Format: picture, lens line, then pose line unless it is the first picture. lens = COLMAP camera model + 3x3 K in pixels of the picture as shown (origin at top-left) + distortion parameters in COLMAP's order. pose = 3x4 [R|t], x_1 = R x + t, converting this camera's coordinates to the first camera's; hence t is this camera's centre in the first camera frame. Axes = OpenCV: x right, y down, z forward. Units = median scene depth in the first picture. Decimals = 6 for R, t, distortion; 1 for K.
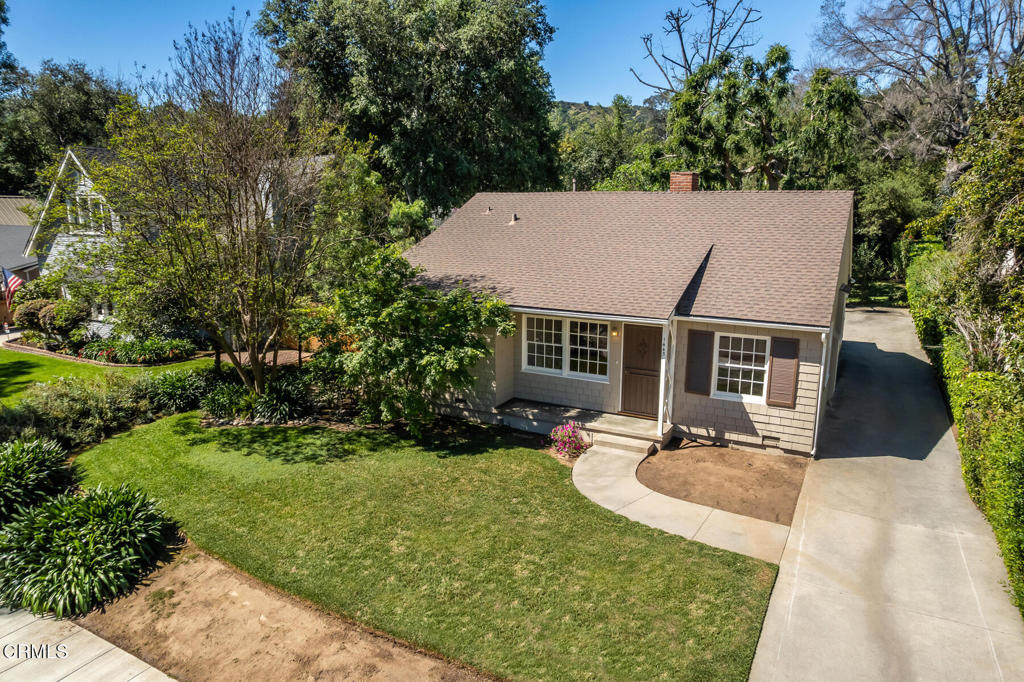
lens RADIAL K [[646.5, 0, 512.2], [0, 646.5, 356.8], [0, 0, 1]] dist [-0.080703, 0.063155]
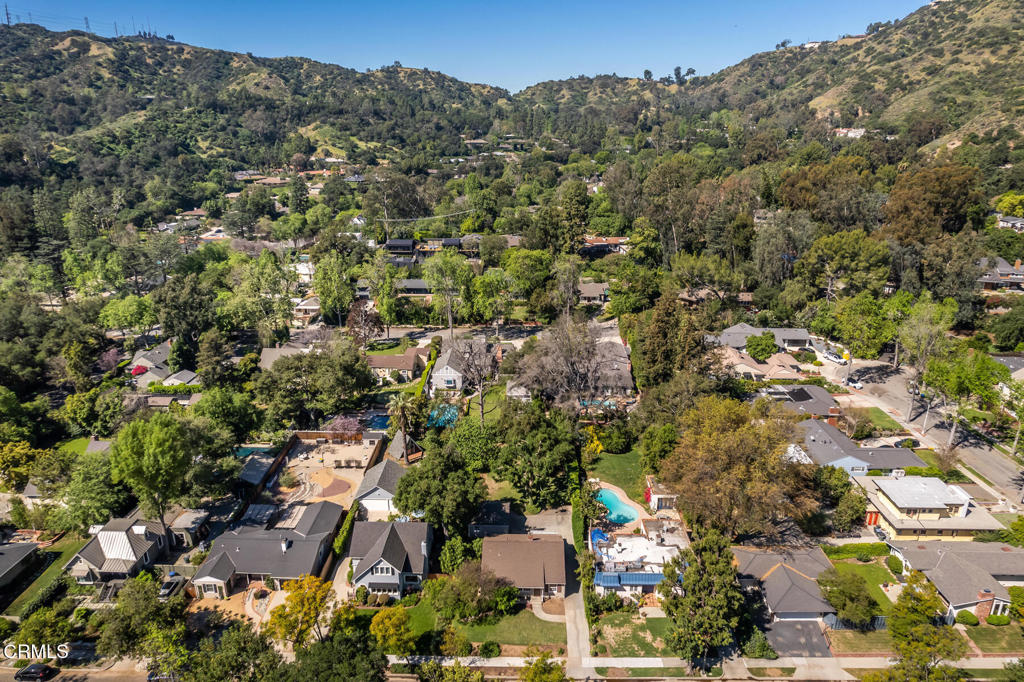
lens RADIAL K [[648.0, 0, 512.7], [0, 648.0, 360.1], [0, 0, 1]] dist [-0.063107, 0.045699]
pose [[0.879836, -0.163681, 0.446202, -2.496114], [0.105739, 0.982710, 0.151989, -3.243461], [-0.463365, -0.086544, 0.881931, -4.300576]]
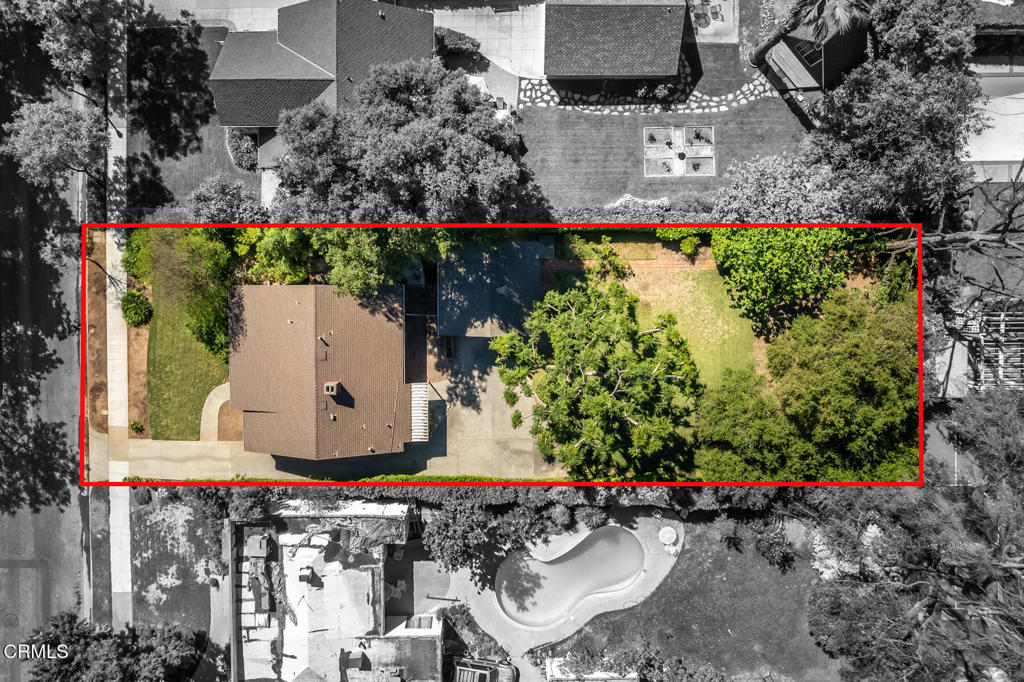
lens RADIAL K [[646.5, 0, 512.2], [0, 646.5, 356.8], [0, 0, 1]] dist [-0.080703, 0.063155]
pose [[0.493768, 0.869521, 0.011271, 0.688067], [-0.197222, 0.099352, 0.975312, -3.473776], [0.846934, -0.483800, 0.220546, 1.558930]]
